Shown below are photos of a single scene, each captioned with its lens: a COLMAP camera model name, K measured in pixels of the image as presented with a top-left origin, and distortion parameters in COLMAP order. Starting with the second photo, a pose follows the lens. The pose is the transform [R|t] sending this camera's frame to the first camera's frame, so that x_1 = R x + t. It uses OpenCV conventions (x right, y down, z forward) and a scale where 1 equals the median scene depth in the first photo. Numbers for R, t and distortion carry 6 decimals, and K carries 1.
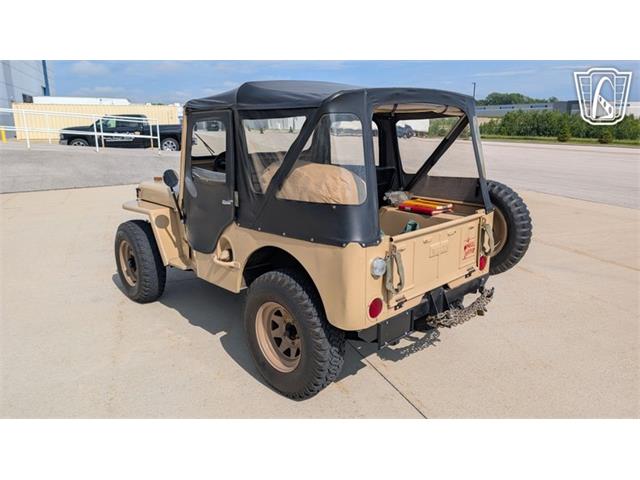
lens RADIAL K [[467.3, 0, 318.2], [0, 467.3, 240.2], [0, 0, 1]] dist [0.012191, -0.009197]
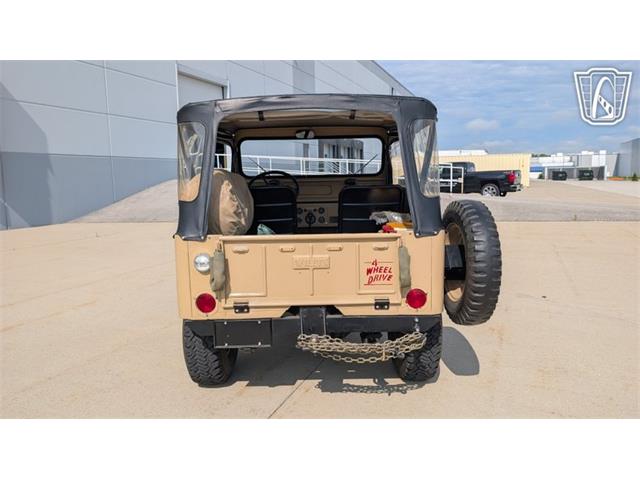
lens RADIAL K [[467.3, 0, 320.5], [0, 467.3, 239.4], [0, 0, 1]] dist [0.012191, -0.009197]
pose [[0.726955, 0.077820, -0.682262, 0.671292], [-0.150837, 0.987388, -0.048096, 0.012775], [0.669914, 0.137874, 0.729524, 0.272295]]
